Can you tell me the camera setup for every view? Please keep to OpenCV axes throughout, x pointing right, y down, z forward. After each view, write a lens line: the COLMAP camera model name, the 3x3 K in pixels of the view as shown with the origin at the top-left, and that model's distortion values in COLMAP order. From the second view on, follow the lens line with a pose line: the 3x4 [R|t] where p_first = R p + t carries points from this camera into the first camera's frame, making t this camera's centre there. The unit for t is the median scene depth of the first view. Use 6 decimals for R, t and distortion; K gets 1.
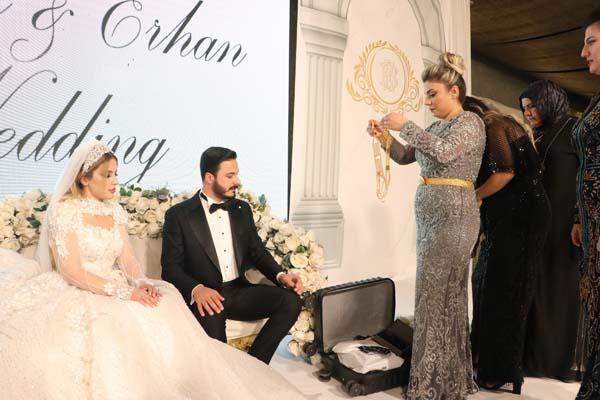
lens RADIAL K [[520.3, 0, 302.7], [0, 520.3, 199.0], [0, 0, 1]] dist [-0.154232, 0.139373]
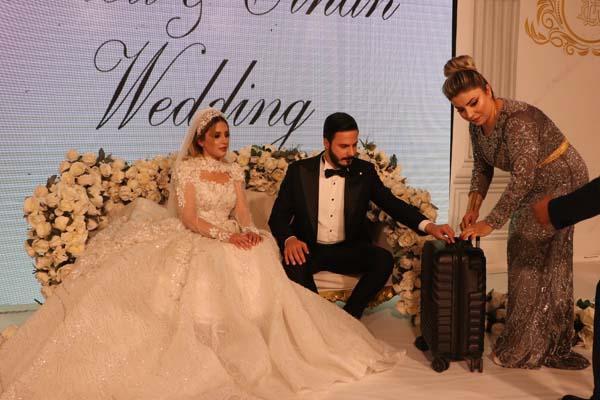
lens RADIAL K [[680.2, 0, 300.5], [0, 680.2, 195.2], [0, 0, 1]] dist [-0.048961, 0.000000]
pose [[0.887457, 0.021484, -0.460390, 0.411254], [-0.001213, 0.999018, 0.044281, 0.012888], [0.460889, -0.038739, 0.886612, -0.247861]]
